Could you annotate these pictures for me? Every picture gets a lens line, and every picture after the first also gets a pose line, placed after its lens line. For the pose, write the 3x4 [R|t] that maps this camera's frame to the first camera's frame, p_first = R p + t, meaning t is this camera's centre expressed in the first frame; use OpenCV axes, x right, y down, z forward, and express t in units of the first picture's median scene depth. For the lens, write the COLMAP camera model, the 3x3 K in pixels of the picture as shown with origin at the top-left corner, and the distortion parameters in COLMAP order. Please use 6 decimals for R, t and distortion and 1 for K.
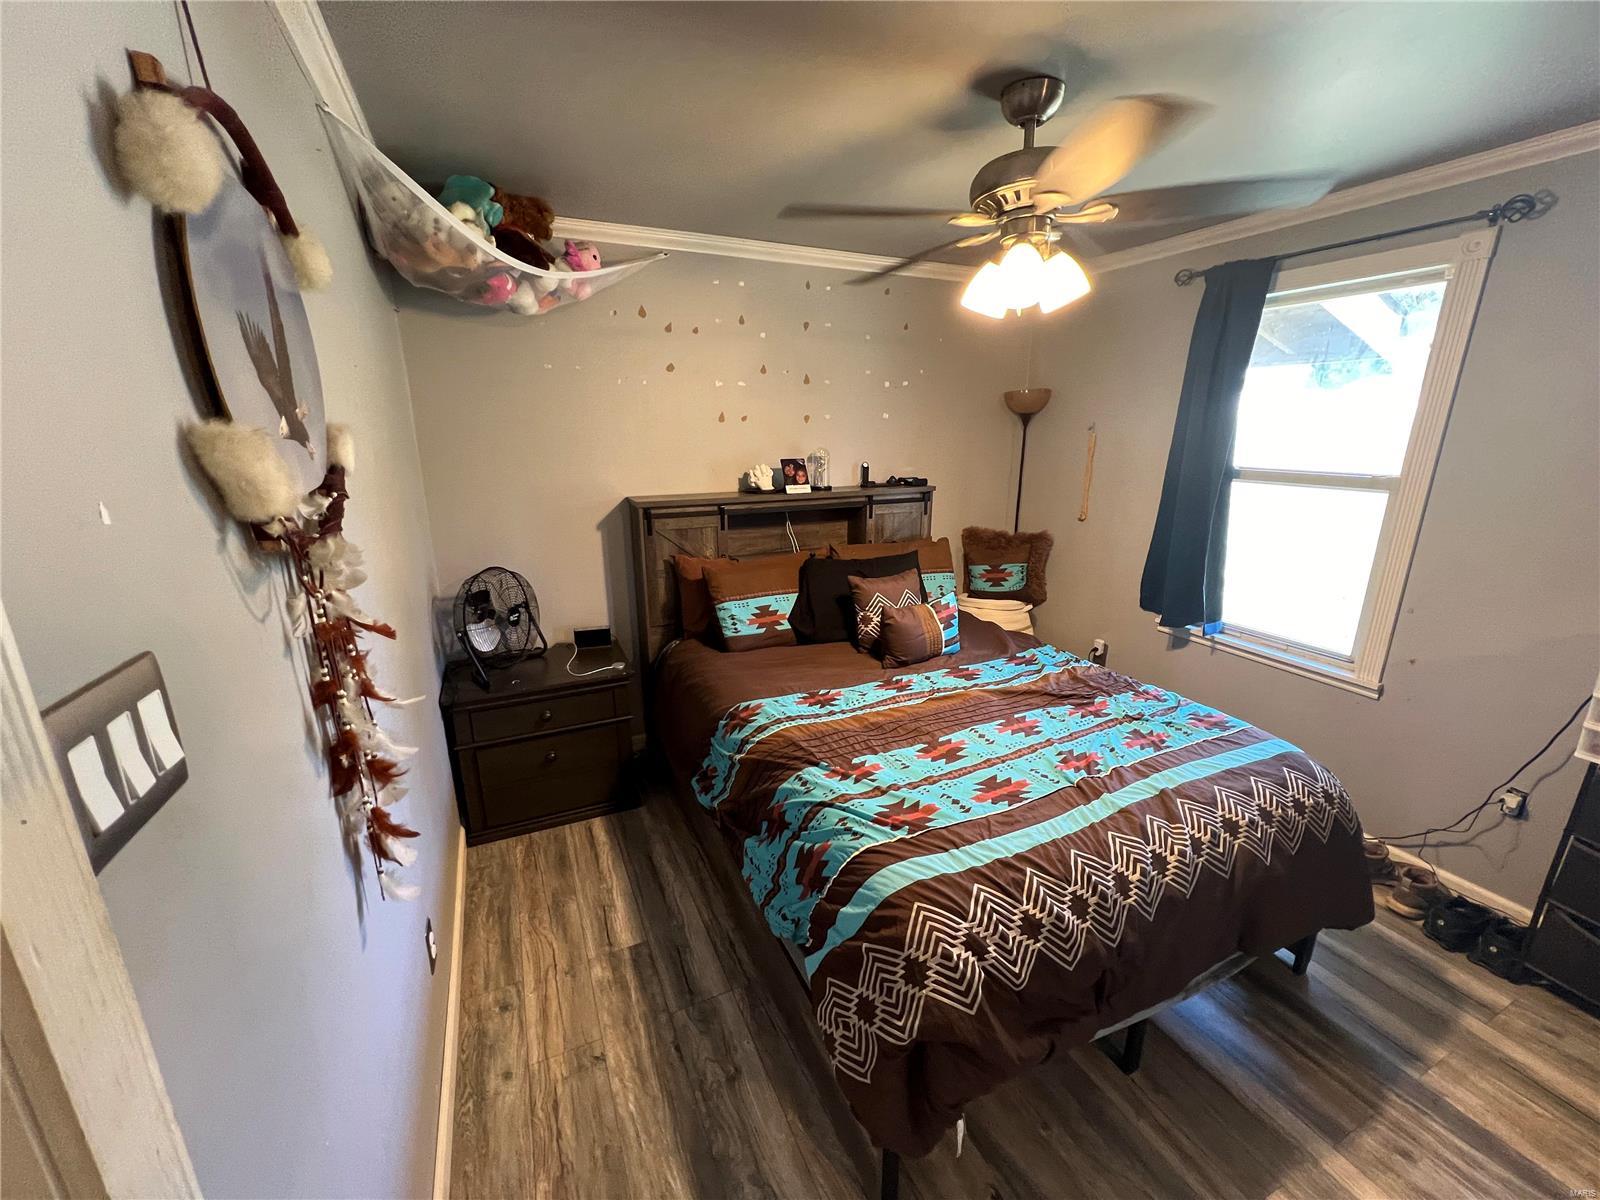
lens RADIAL K [[641.5, 0, 803.5], [0, 641.5, 601.2], [0, 0, 1]] dist [-0.001890, 0.000638]
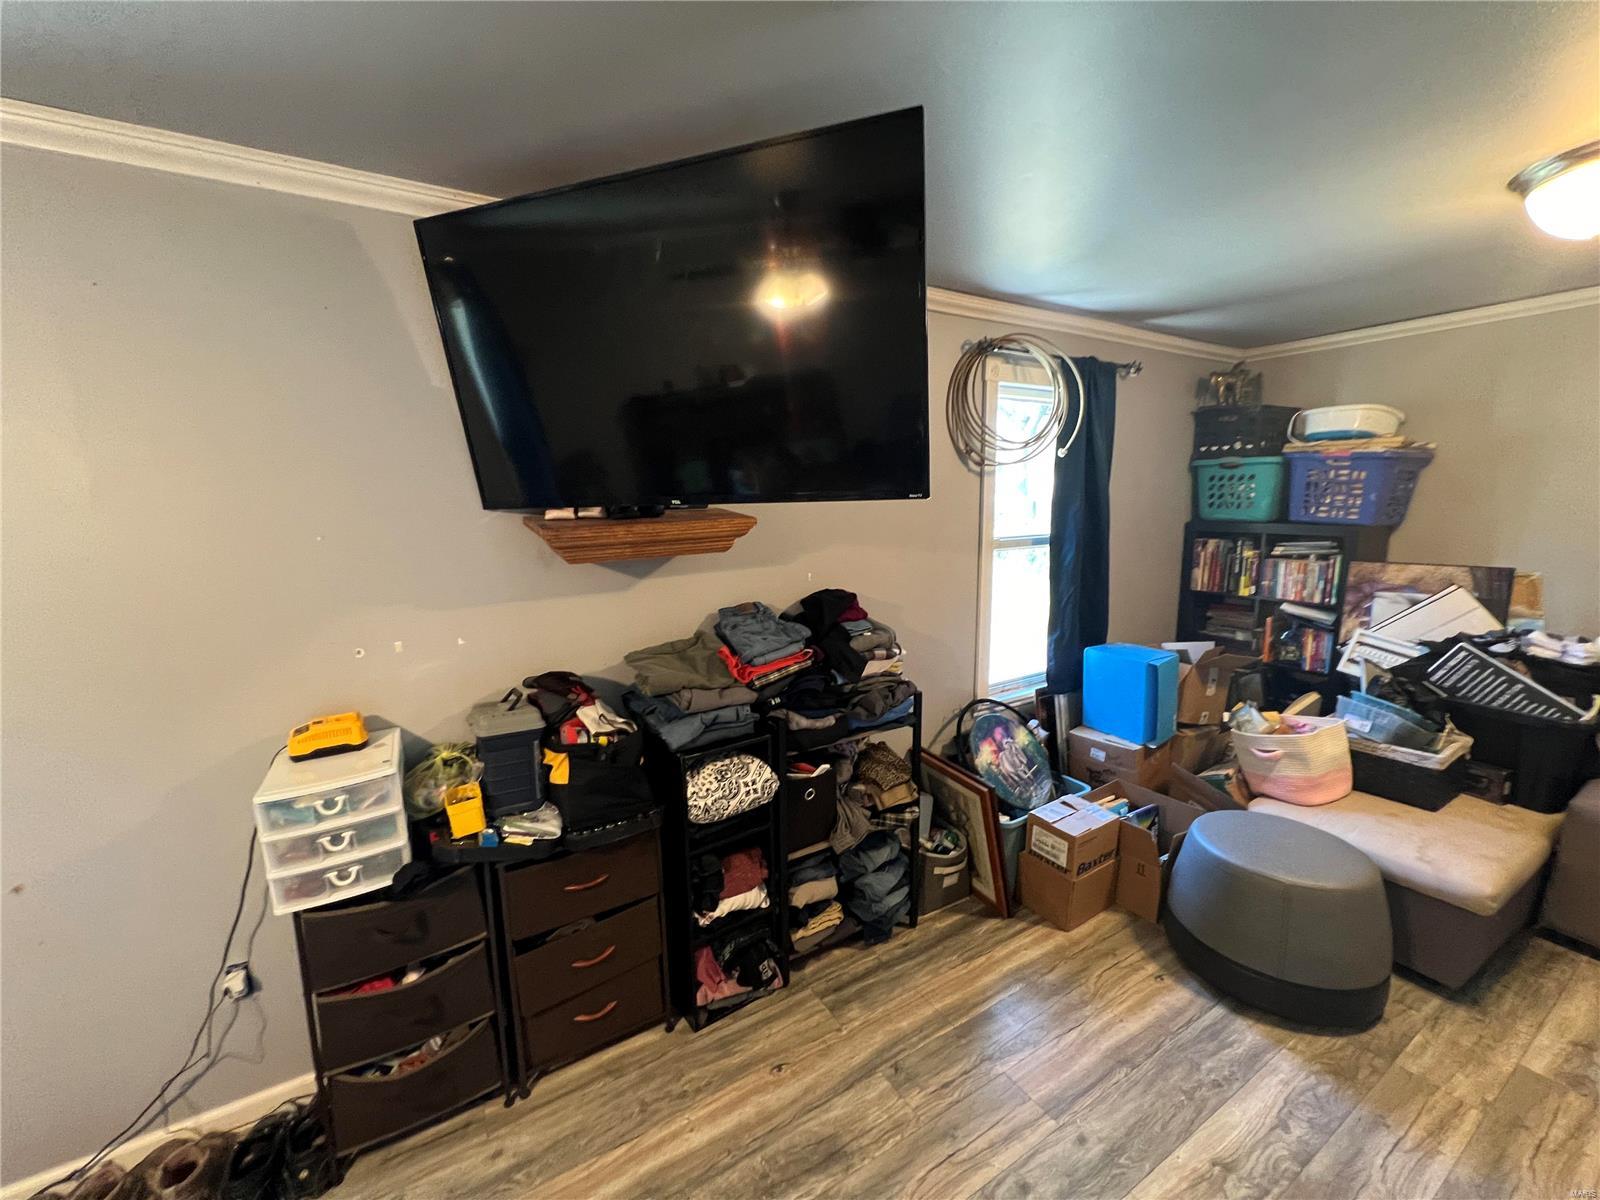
lens RADIAL K [[641.5, 0, 800.8], [0, 641.5, 597.5], [0, 0, 1]] dist [-0.001890, 0.000638]
pose [[-0.110475, -0.150097, 0.982480, 0.321410], [0.288351, 0.941171, 0.176210, -0.074470], [-0.951130, 0.302766, -0.060696, 0.239506]]
